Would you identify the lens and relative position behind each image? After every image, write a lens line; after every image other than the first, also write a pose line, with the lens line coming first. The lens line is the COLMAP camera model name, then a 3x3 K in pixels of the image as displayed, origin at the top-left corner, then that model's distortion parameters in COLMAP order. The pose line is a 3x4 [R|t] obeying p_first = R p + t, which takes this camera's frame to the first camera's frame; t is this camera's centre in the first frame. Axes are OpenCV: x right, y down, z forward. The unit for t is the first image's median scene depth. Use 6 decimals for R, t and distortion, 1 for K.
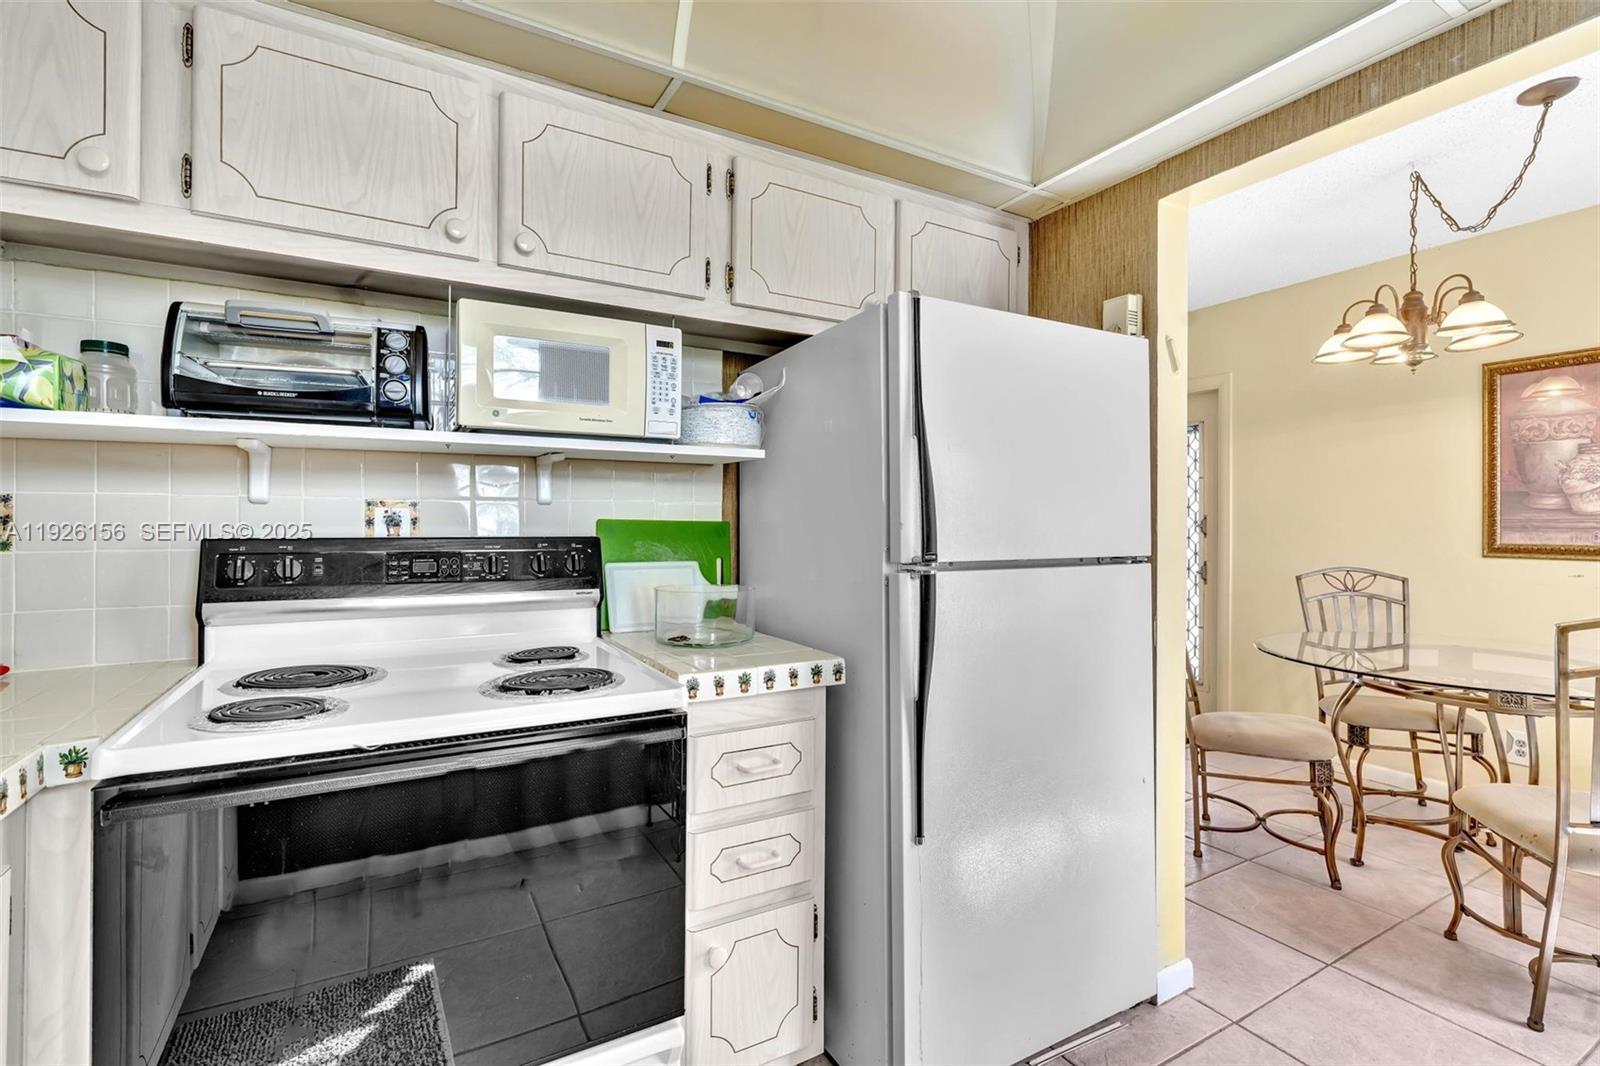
lens RADIAL K [[720.9, 0, 799.2], [0, 720.9, 522.1], [0, 0, 1]] dist [-0.001332, 0.000686]
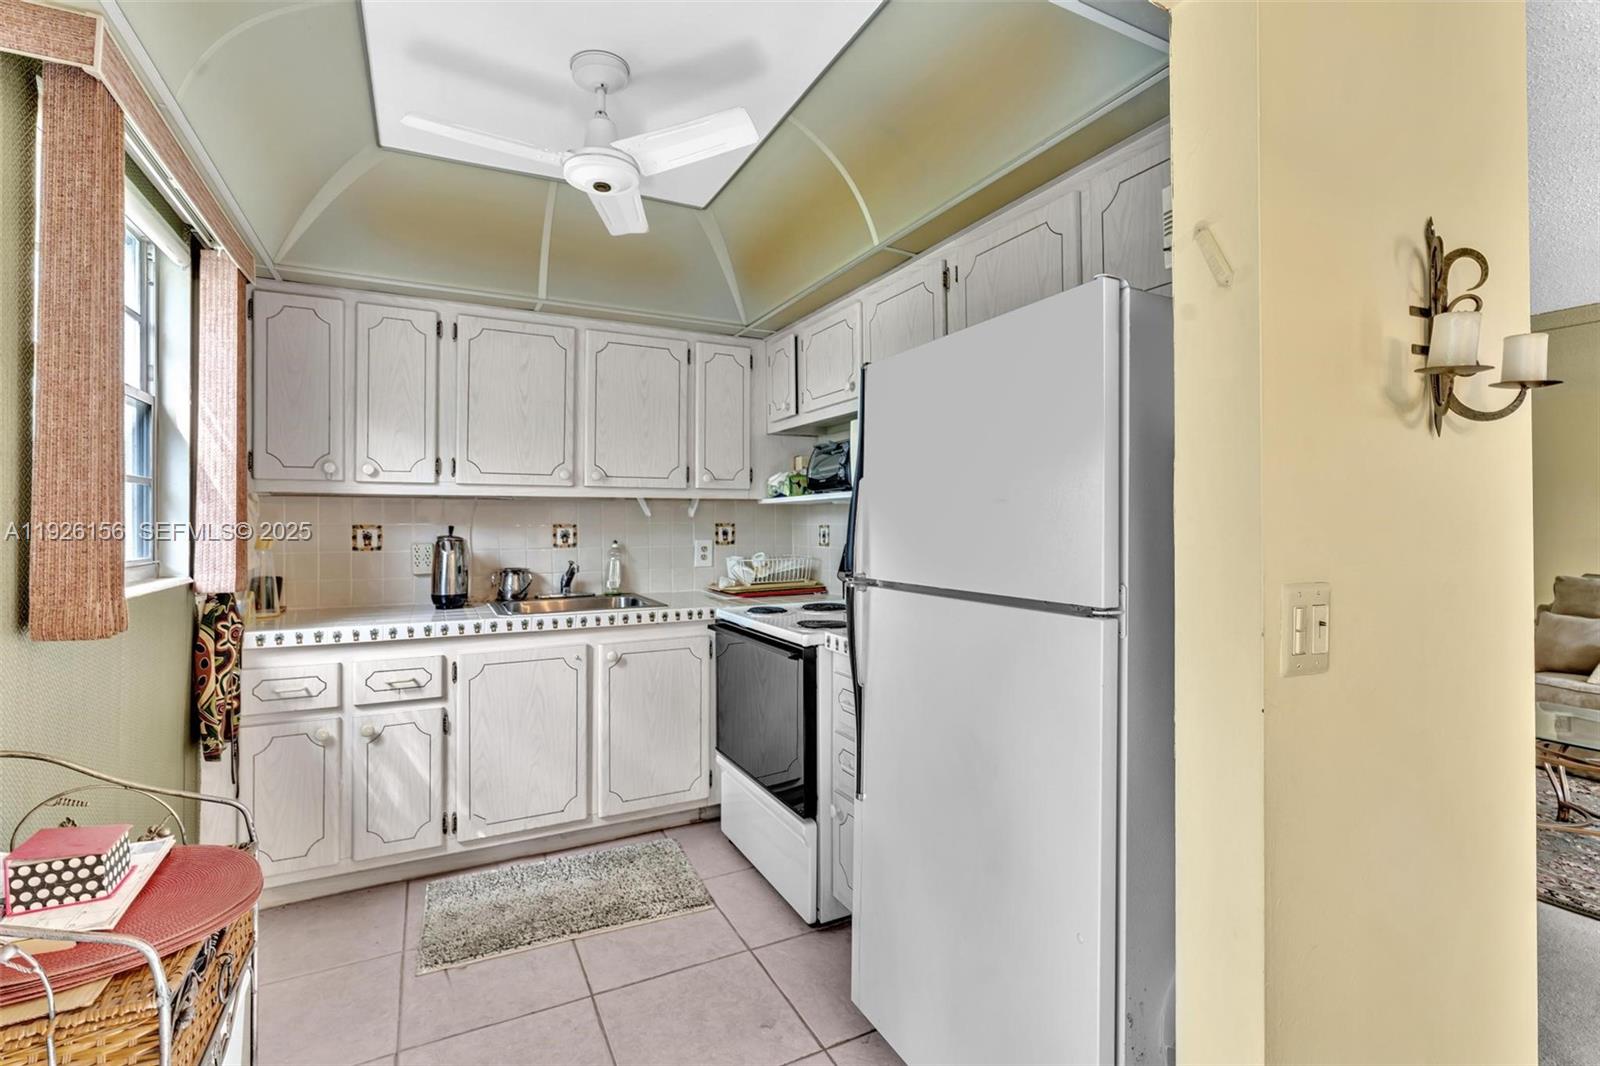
lens RADIAL K [[725.0, 0, 799.7], [0, 725.0, 515.7], [0, 0, 1]] dist [-0.001312, 0.000543]
pose [[-0.049047, -0.010992, -0.998736, 1.435387], [0.003080, 0.999933, -0.011157, -0.038899], [0.998792, -0.003624, -0.049010, 0.947349]]
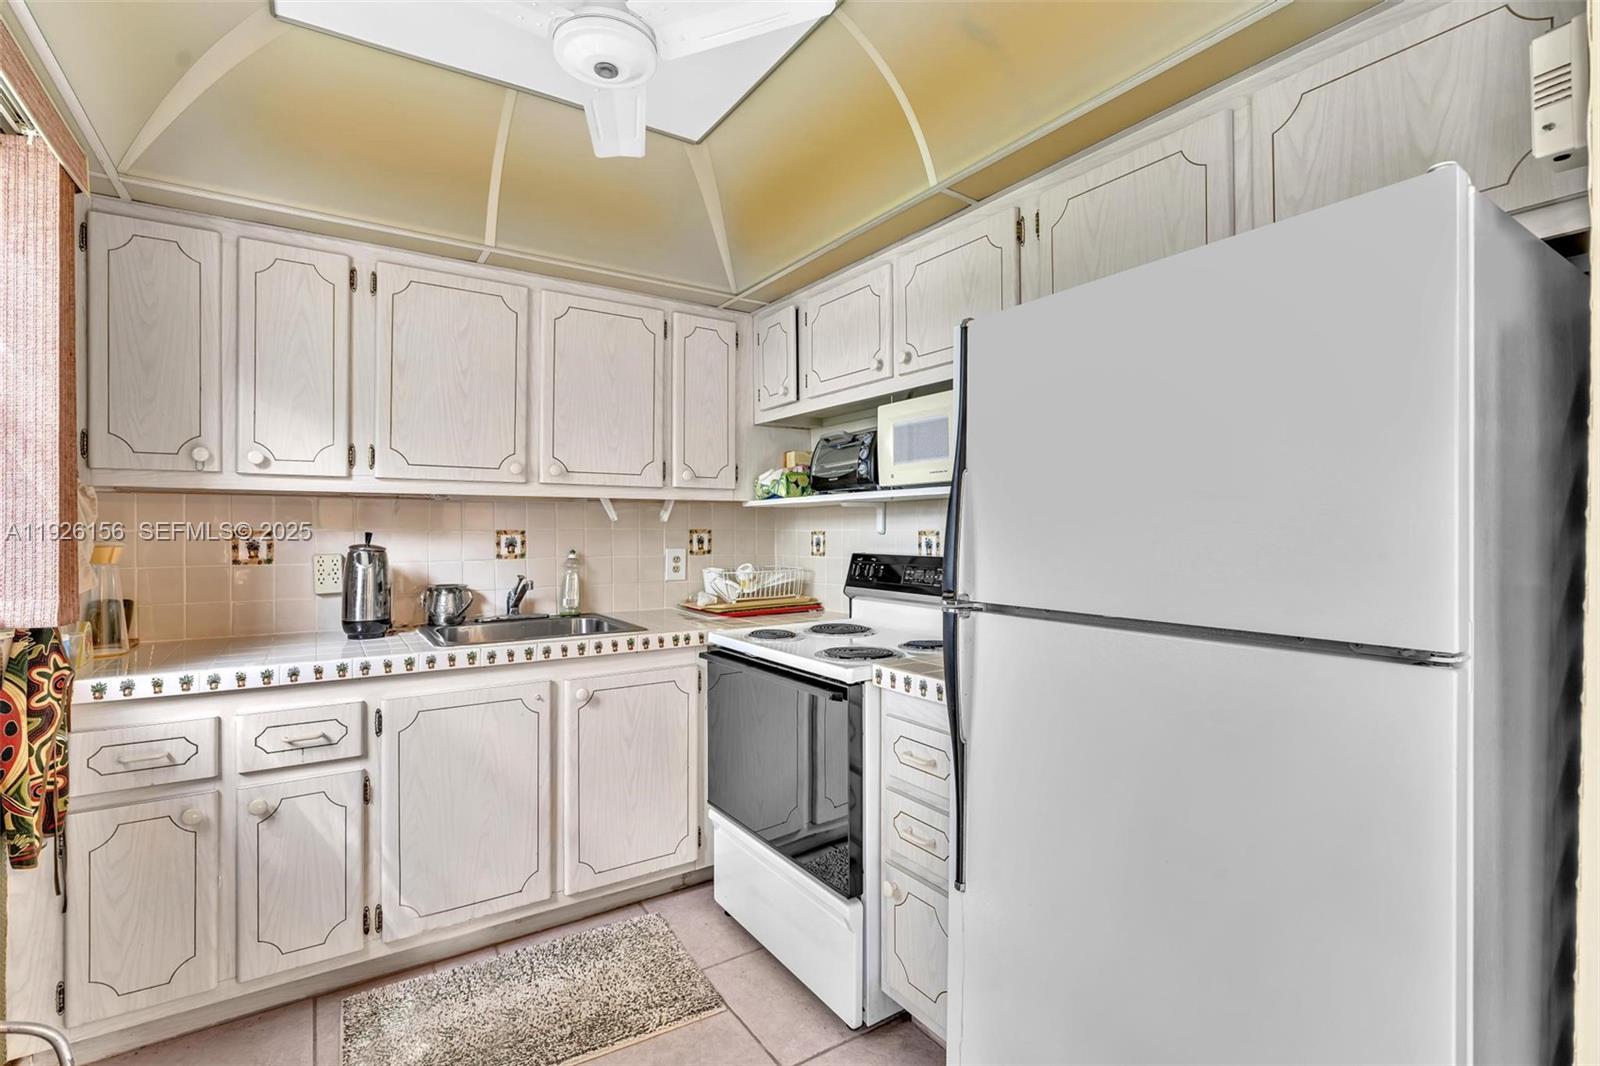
lens RADIAL K [[742.7, 0, 802.5], [0, 742.7, 527.3], [0, 0, 1]] dist [-0.002320, 0.000825]
pose [[0.064001, -0.003980, -0.997942, 1.141512], [0.002566, 0.999989, -0.003824, -0.038089], [0.997947, -0.002316, 0.064010, 0.719226]]
